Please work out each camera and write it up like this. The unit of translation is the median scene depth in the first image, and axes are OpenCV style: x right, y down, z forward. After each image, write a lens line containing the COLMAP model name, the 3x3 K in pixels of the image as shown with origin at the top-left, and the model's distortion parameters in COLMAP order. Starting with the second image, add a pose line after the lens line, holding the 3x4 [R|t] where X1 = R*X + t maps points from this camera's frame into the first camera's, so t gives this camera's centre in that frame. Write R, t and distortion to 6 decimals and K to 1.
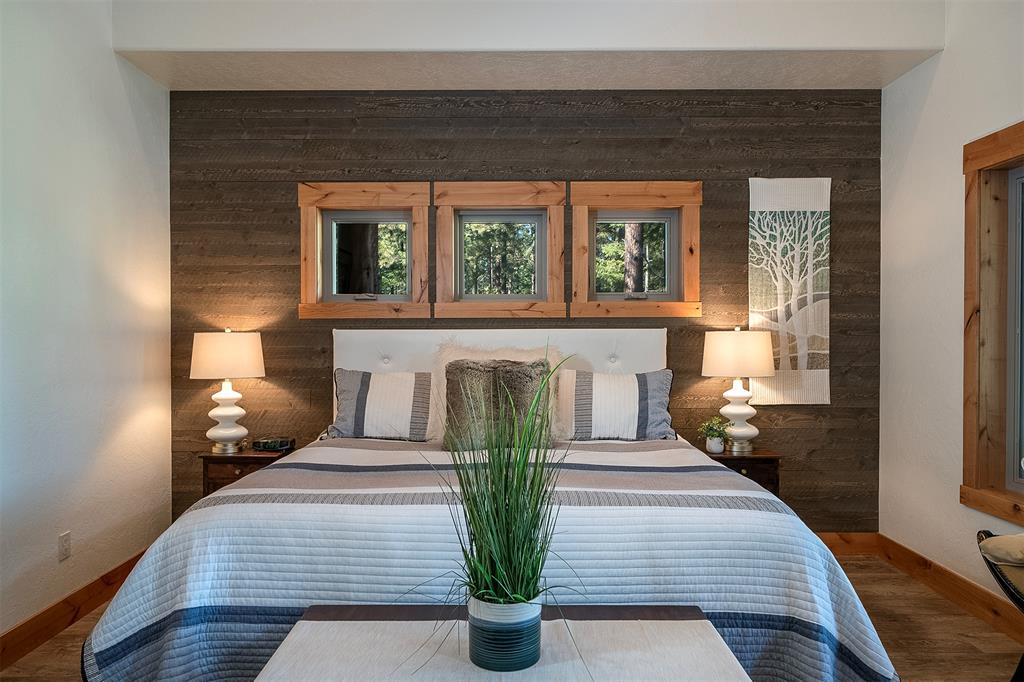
lens RADIAL K [[726.6, 0, 510.2], [0, 726.6, 339.9], [0, 0, 1]] dist [0.003835, 0.005945]
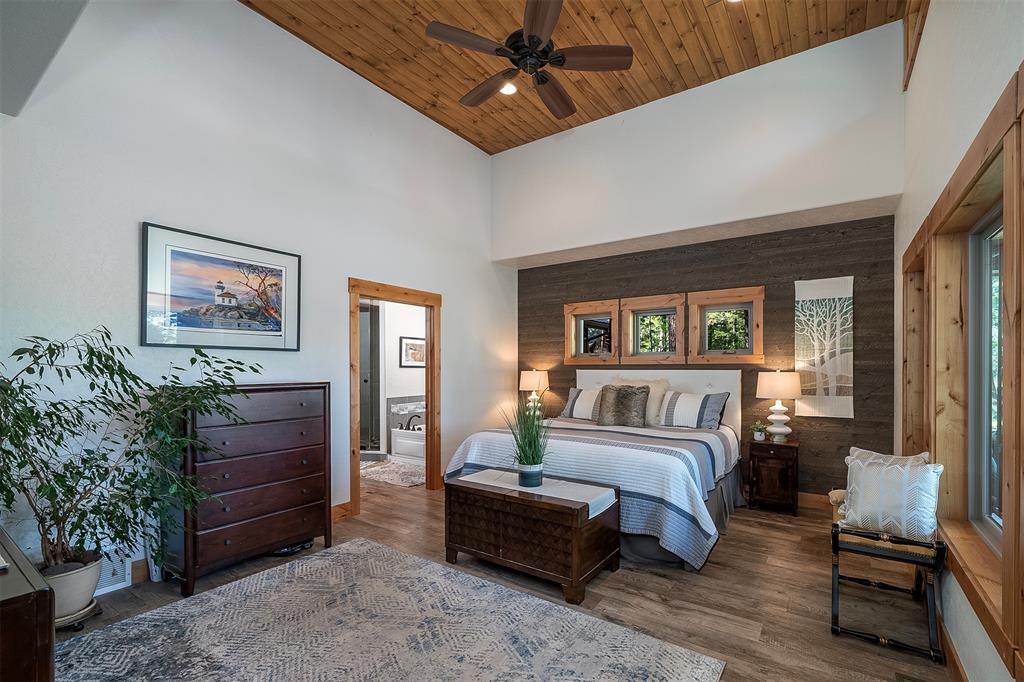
lens RADIAL K [[447.2, 0, 529.3], [0, 447.2, 367.6], [0, 0, 1]] dist [-0.001843, -0.000081]
pose [[0.829419, 0.001627, -0.558624, 0.396888], [-0.005275, 0.999974, -0.004919, -0.013395], [0.558602, 0.007026, 0.829406, -0.204584]]
